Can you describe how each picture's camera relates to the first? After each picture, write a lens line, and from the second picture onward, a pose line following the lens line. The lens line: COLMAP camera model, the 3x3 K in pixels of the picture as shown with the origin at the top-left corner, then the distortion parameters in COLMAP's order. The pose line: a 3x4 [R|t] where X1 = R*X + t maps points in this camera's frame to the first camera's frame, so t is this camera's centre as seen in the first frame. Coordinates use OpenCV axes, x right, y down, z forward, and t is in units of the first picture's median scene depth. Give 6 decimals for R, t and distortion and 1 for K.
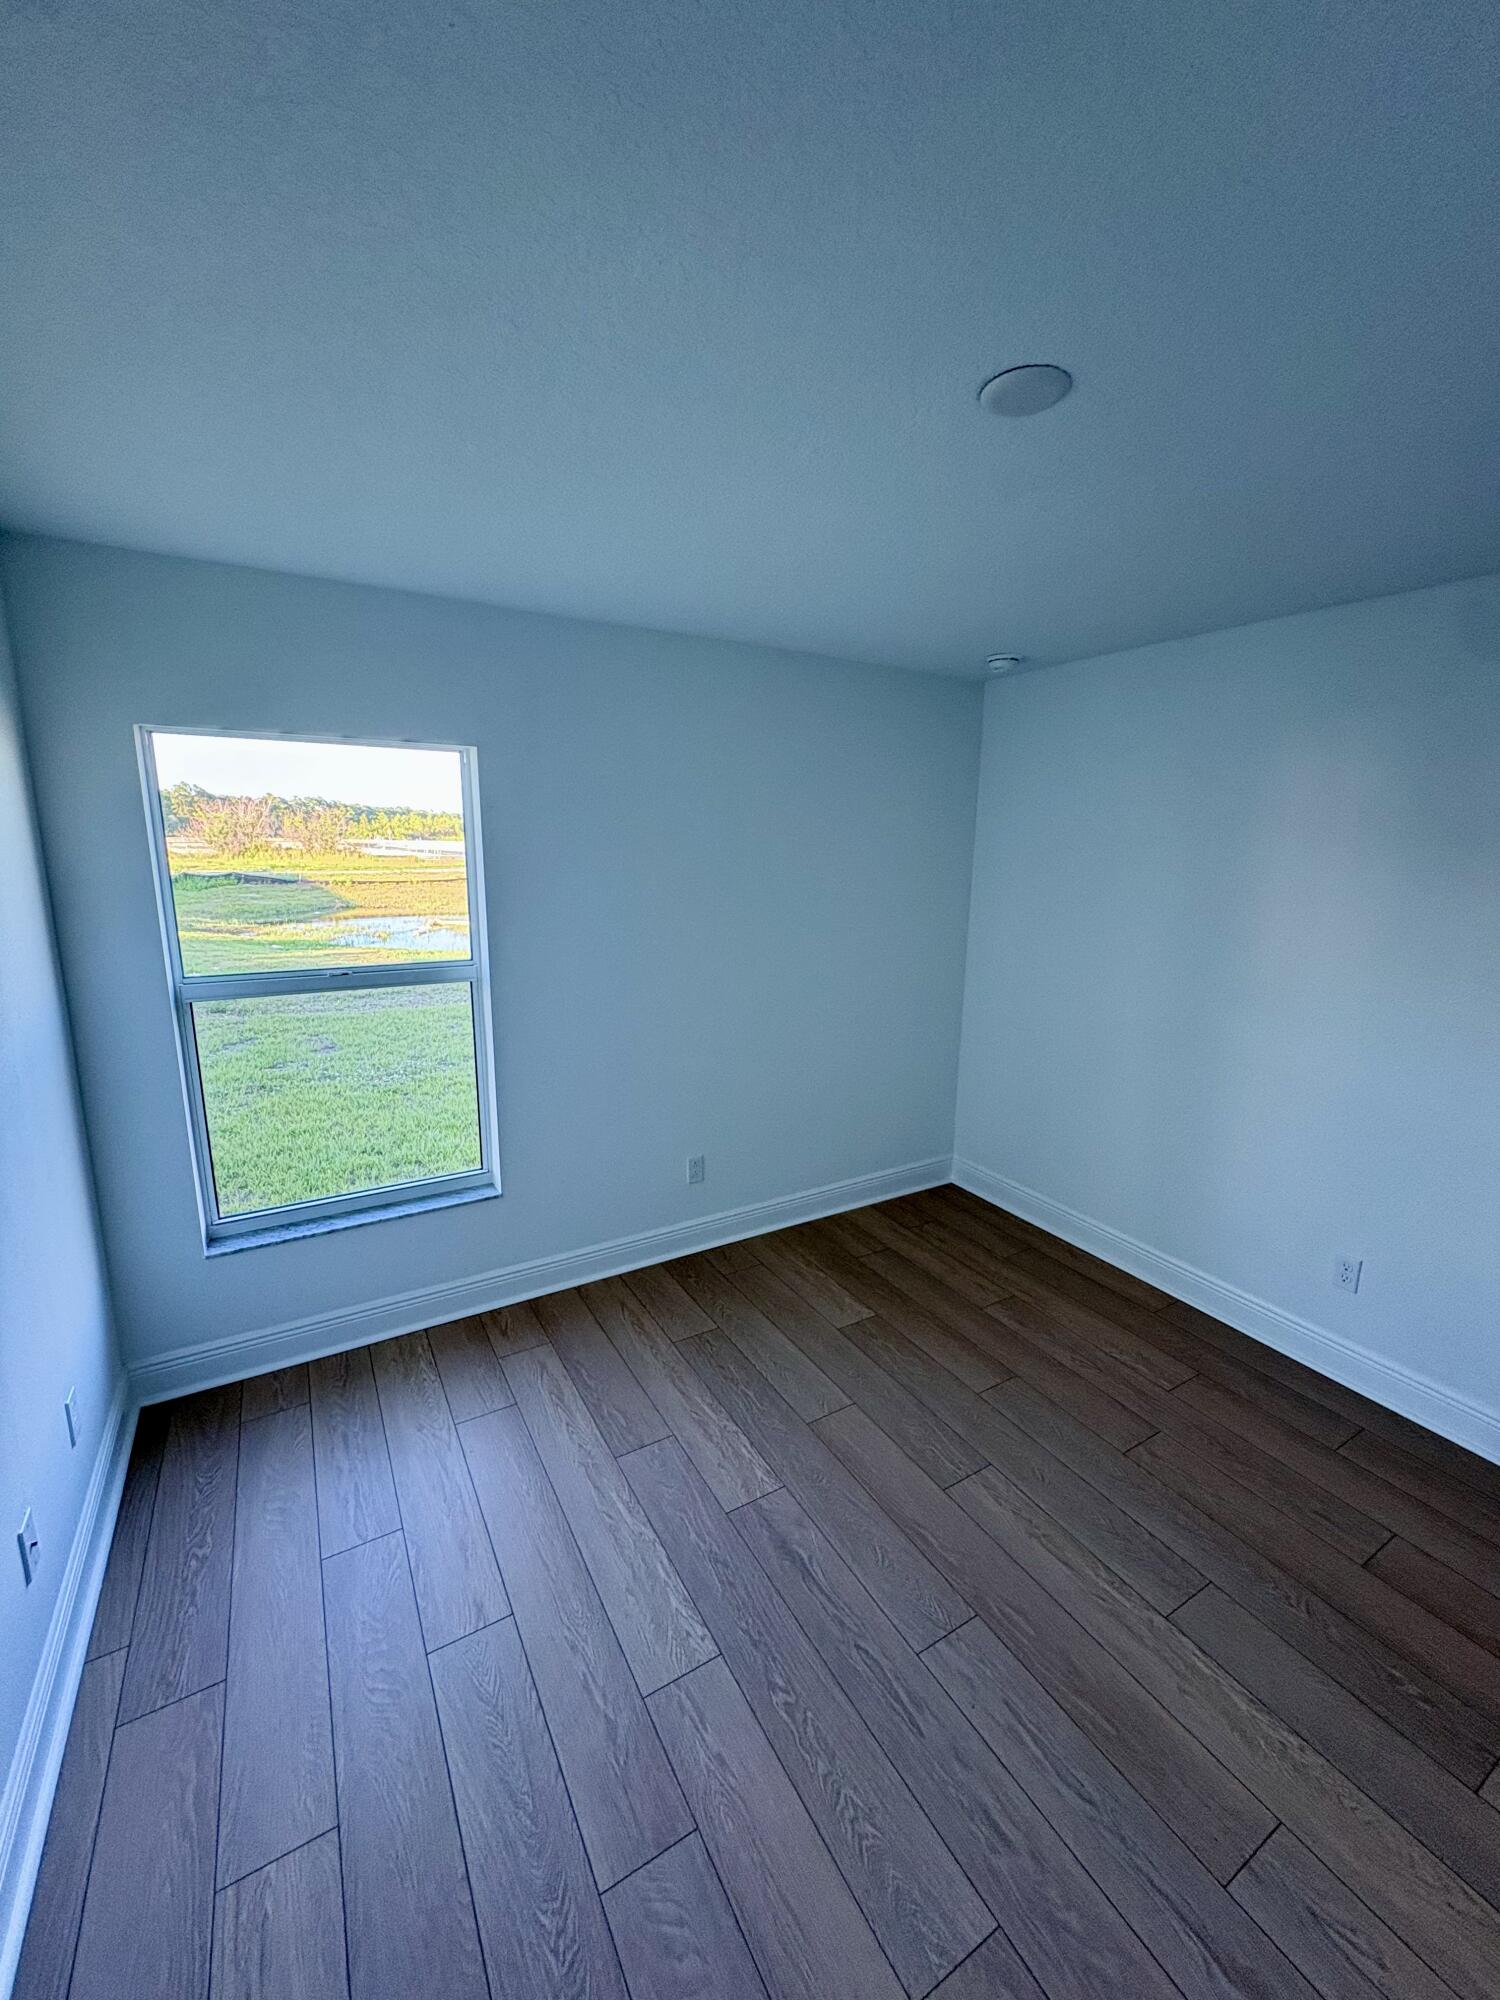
lens RADIAL K [[796.3, 0, 754.5], [0, 796.3, 1001.6], [0, 0, 1]] dist [0.000801, -0.000098]
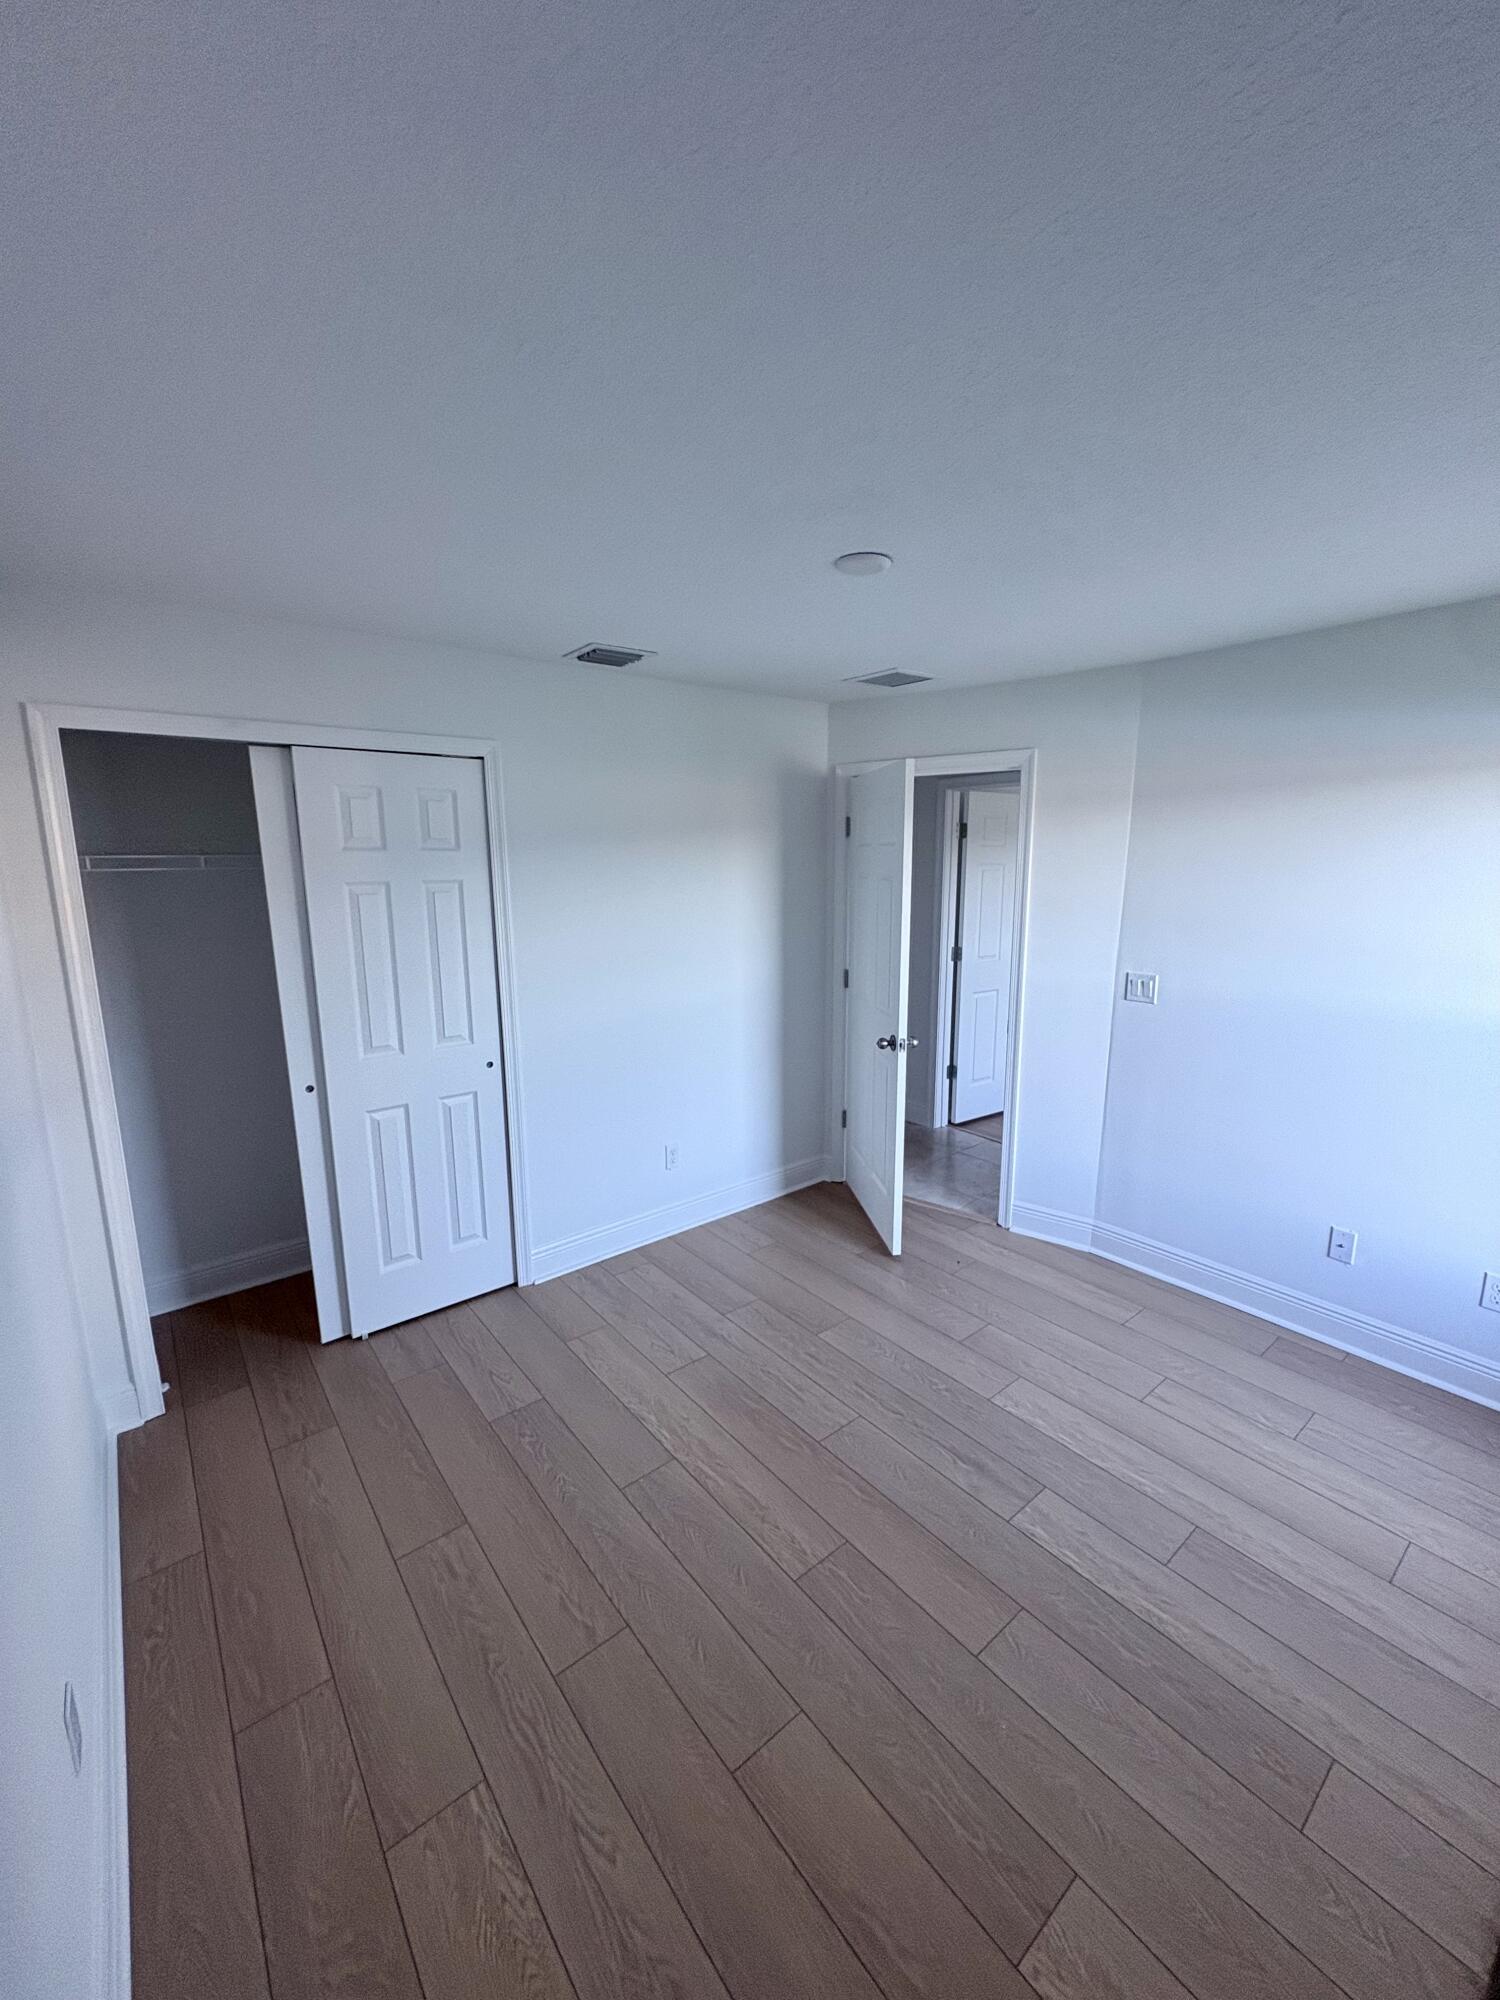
lens RADIAL K [[796.3, 0, 755.1], [0, 796.3, 1003.4], [0, 0, 1]] dist [0.000801, -0.000098]
pose [[-0.989645, 0.020986, -0.141997, 0.461286], [-0.032289, 0.931353, 0.362682, -0.312666], [0.139861, 0.363511, -0.921031, 1.608620]]
